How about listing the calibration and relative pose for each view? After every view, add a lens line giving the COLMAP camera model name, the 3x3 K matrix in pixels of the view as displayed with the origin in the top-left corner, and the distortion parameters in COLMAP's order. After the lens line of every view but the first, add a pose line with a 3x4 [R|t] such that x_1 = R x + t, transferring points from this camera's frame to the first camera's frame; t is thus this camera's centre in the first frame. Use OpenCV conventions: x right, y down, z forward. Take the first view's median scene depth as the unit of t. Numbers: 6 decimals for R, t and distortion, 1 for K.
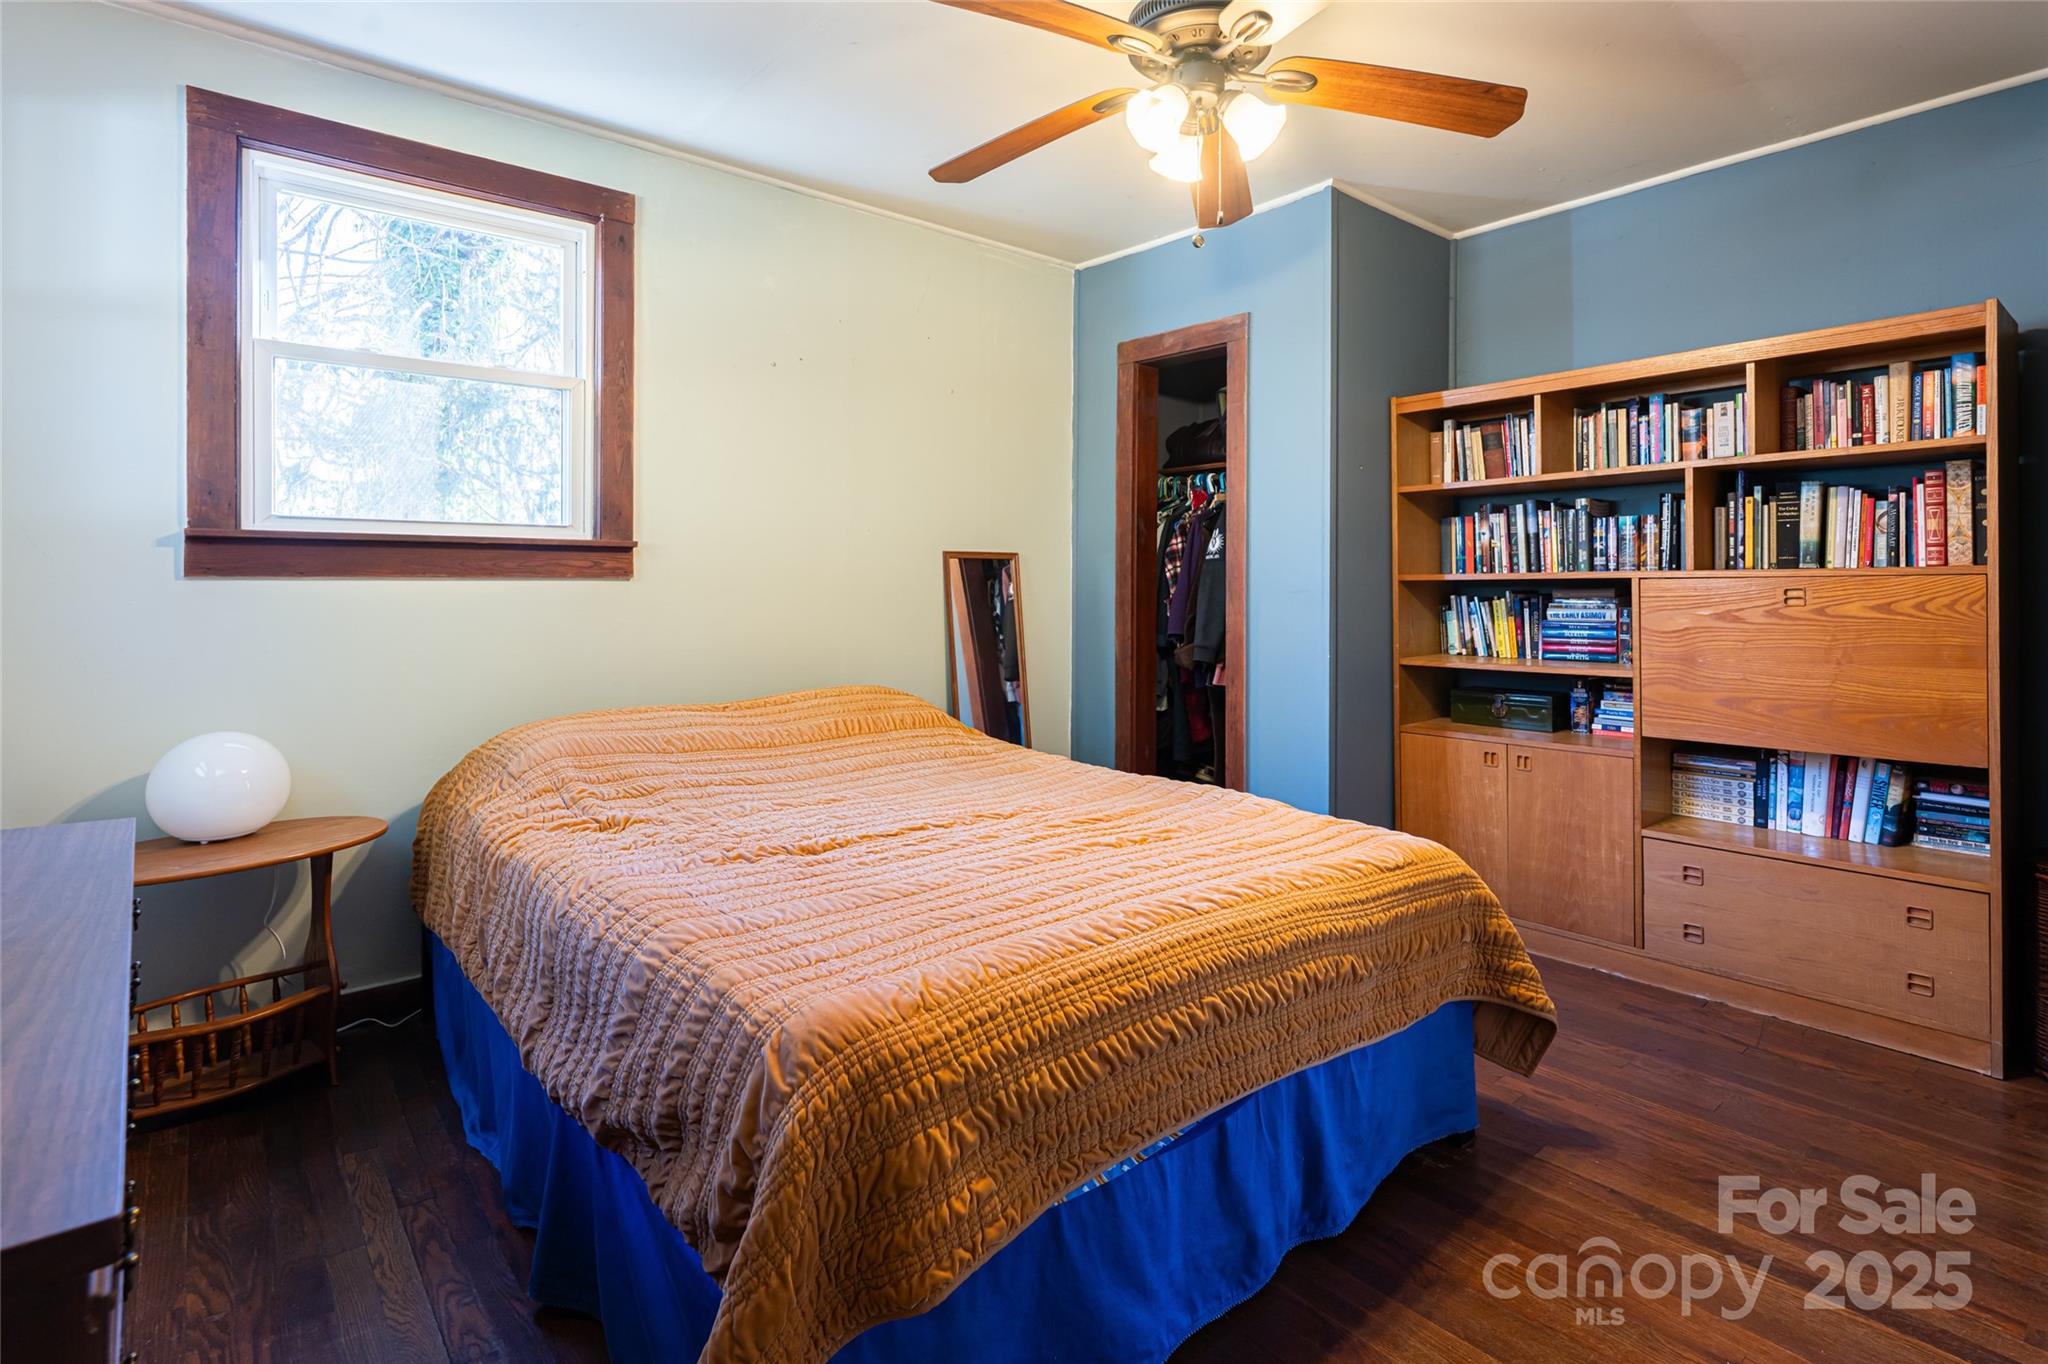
lens RADIAL K [[986.6, 0, 1024.0], [0, 986.6, 682.0], [0, 0, 1]] dist [0.000525, -0.000130]
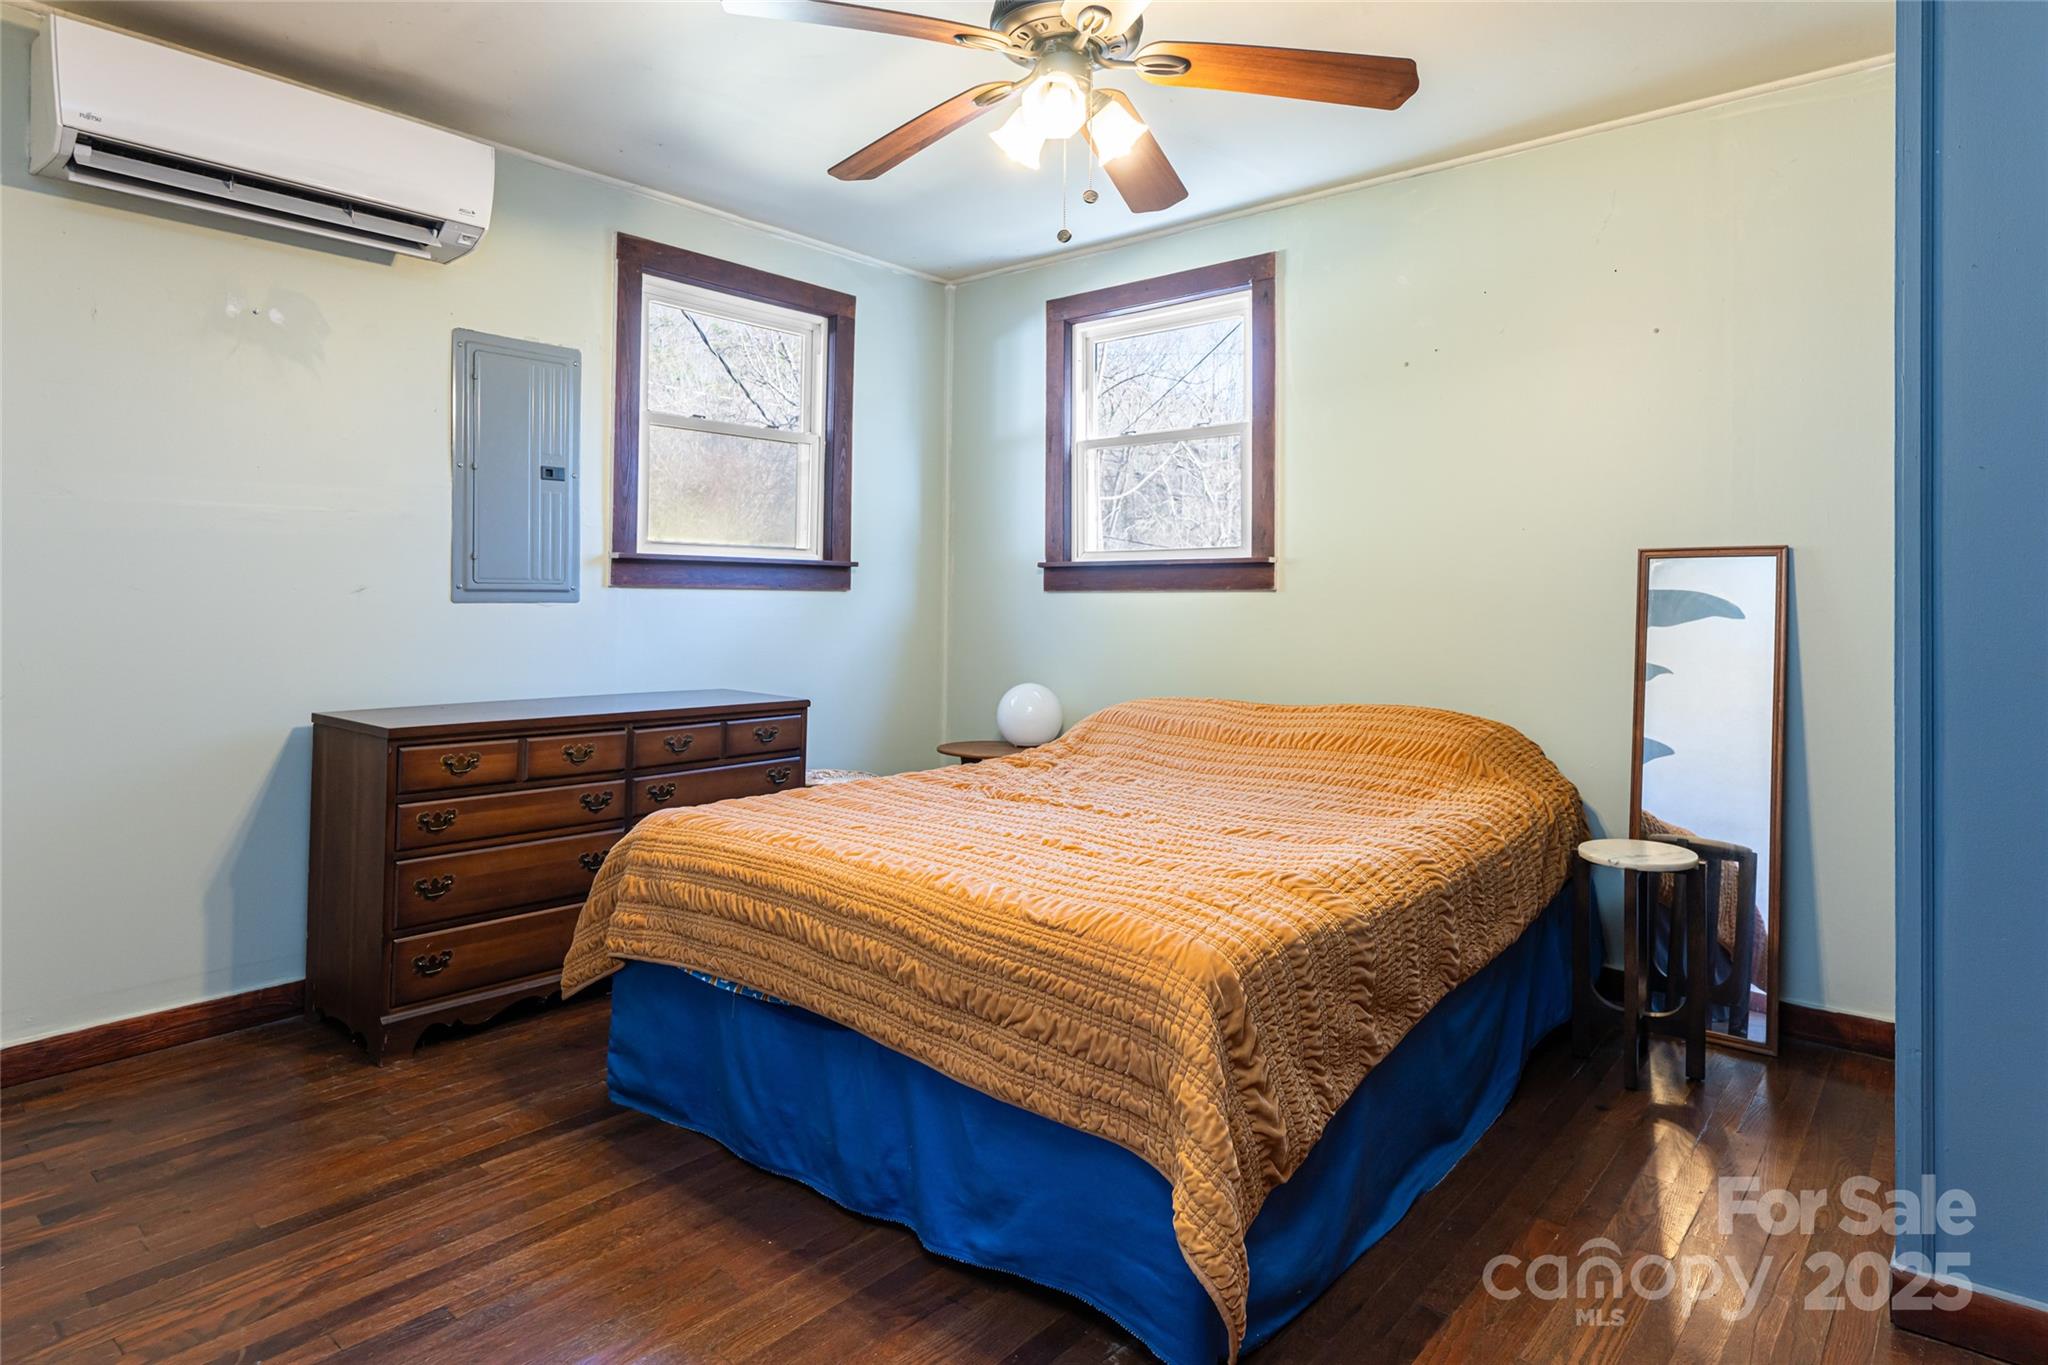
lens RADIAL K [[1162.6, 0, 1024.0], [0, 1162.6, 682.5], [0, 0, 1]] dist [0.000814, 0.000093]
pose [[0.166765, 0.069453, -0.983547, 1.058963], [-0.097935, 0.993750, 0.053568, -0.055151], [0.981121, 0.087390, 0.172525, 0.626000]]
